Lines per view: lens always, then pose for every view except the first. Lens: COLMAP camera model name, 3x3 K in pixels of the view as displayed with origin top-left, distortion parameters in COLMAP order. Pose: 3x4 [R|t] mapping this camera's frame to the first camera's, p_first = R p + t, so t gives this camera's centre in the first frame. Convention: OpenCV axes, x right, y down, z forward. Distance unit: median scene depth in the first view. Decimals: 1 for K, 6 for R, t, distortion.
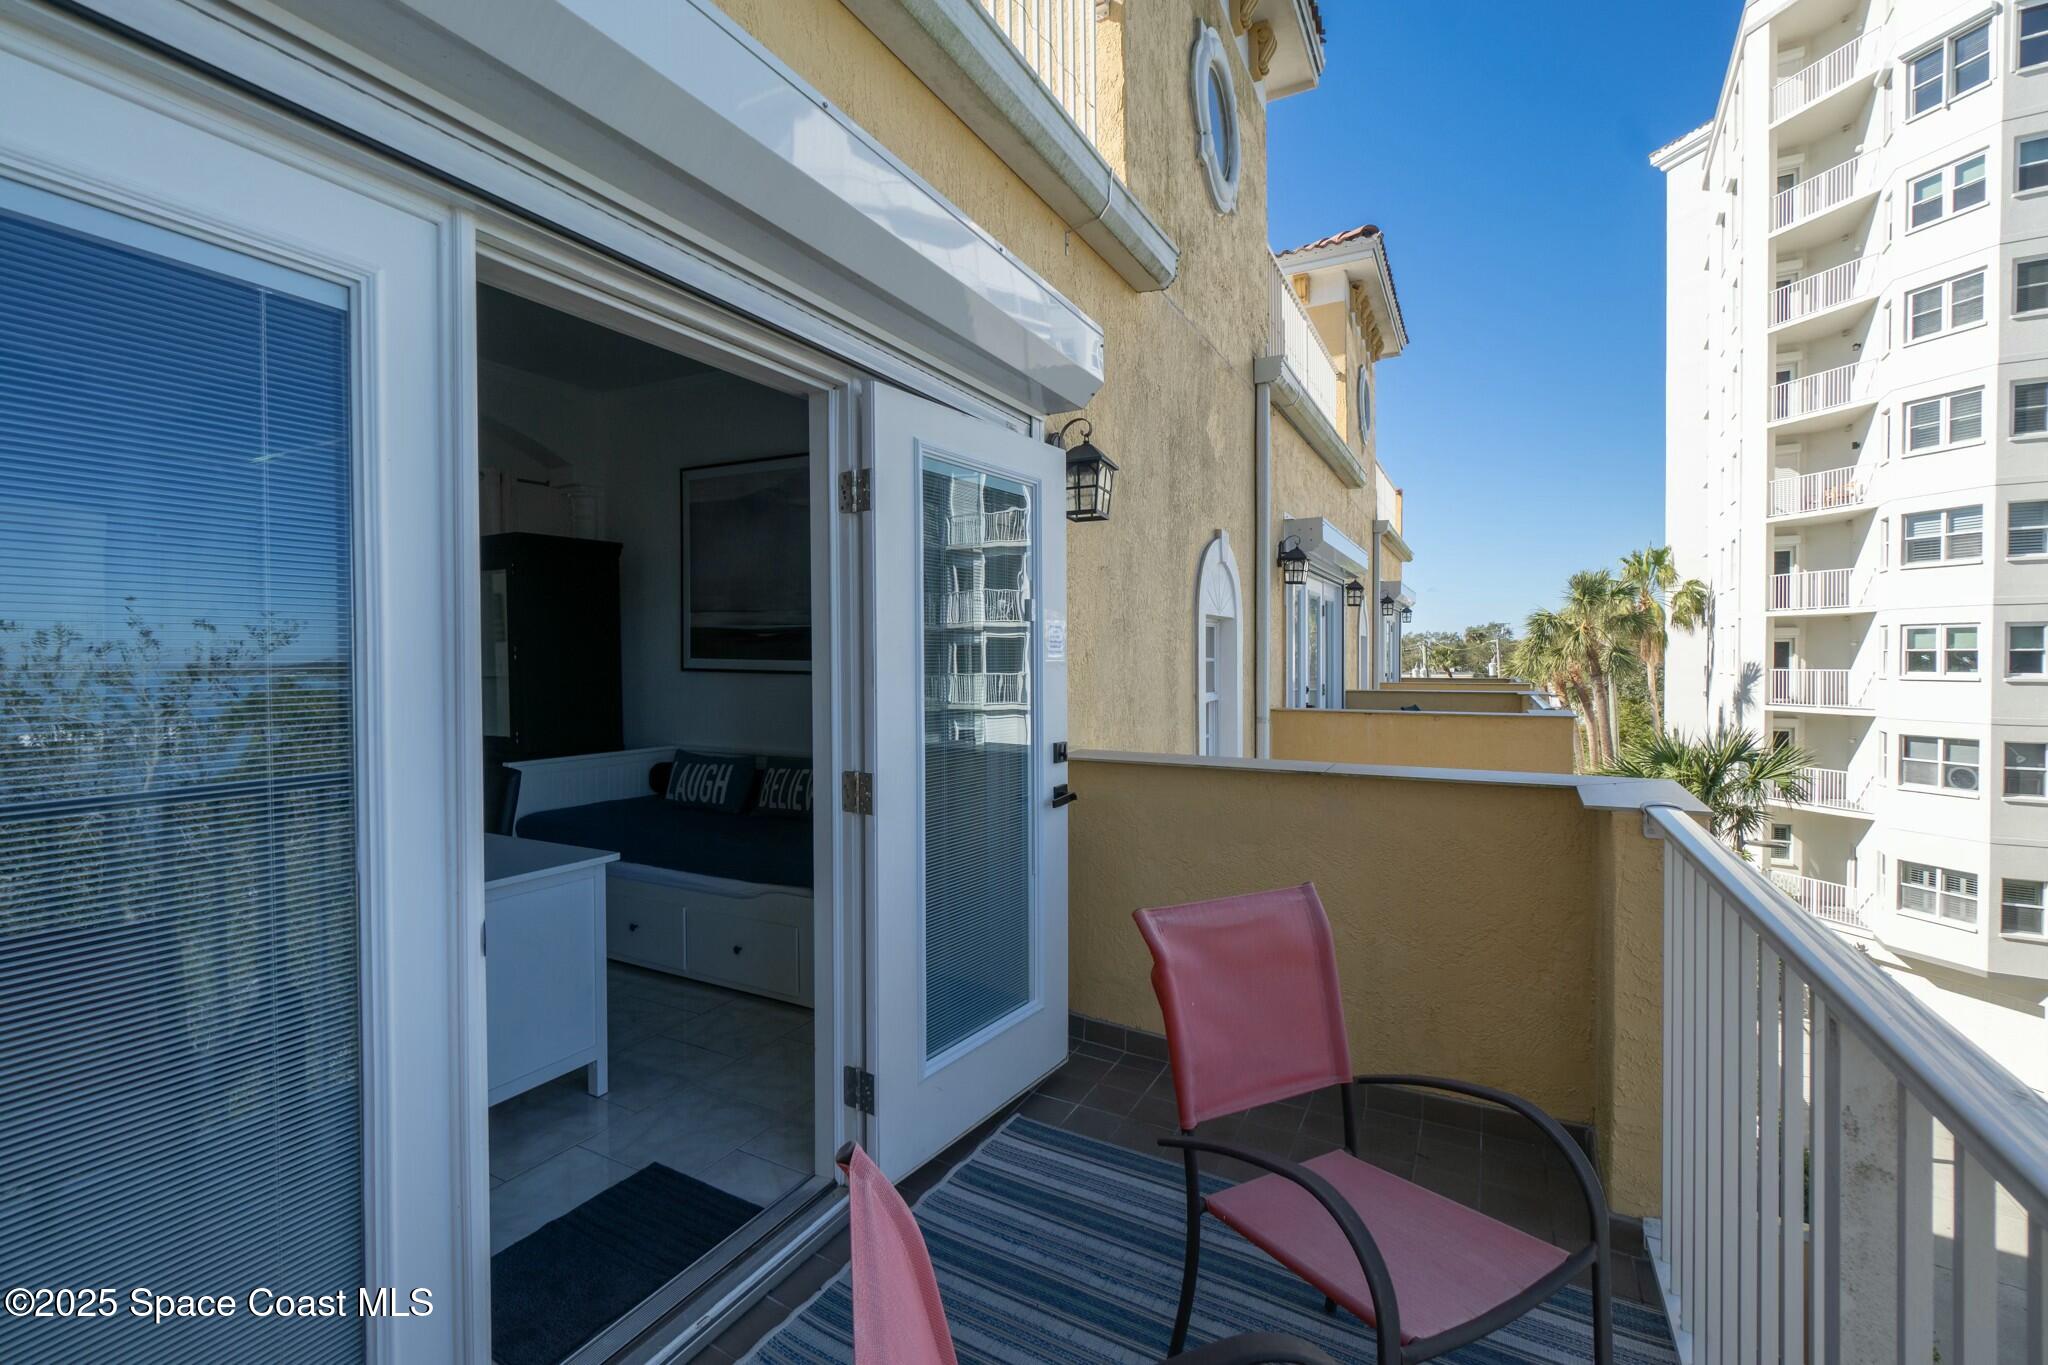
lens RADIAL K [[875.9, 0, 1034.6], [0, 875.9, 678.6], [0, 0, 1]] dist [-0.002354, 0.001223]
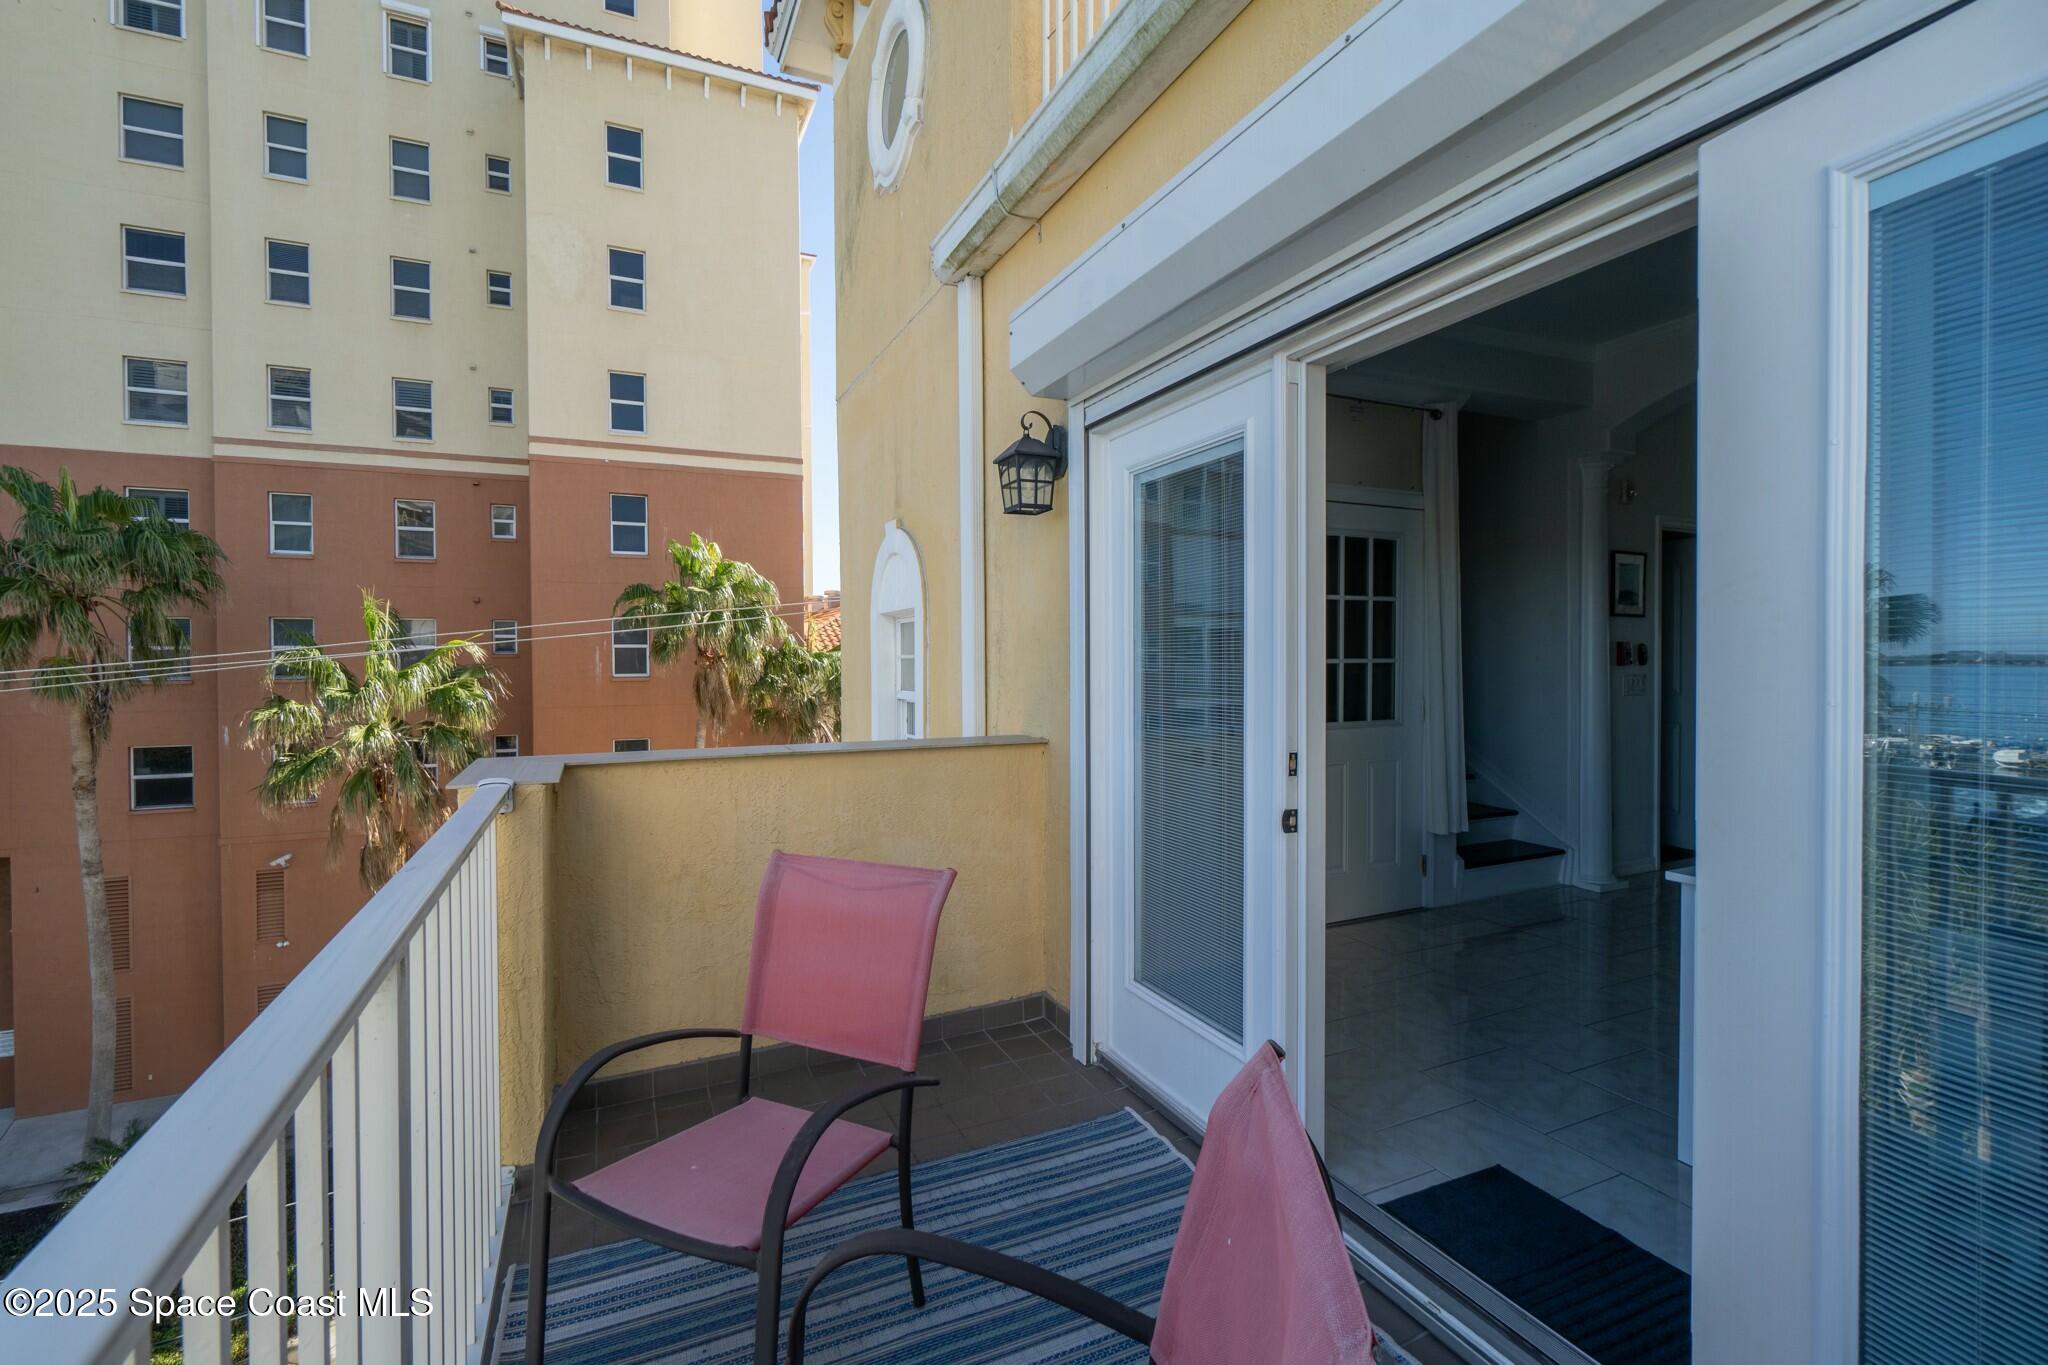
lens RADIAL K [[875.9, 0, 1022.7], [0, 875.9, 666.4], [0, 0, 1]] dist [-0.002354, 0.001223]
pose [[-0.596740, 0.018046, -0.802231, 0.681976], [-0.008259, 0.999556, 0.028628, -0.009989], [0.802392, 0.023709, -0.596326, 1.215405]]
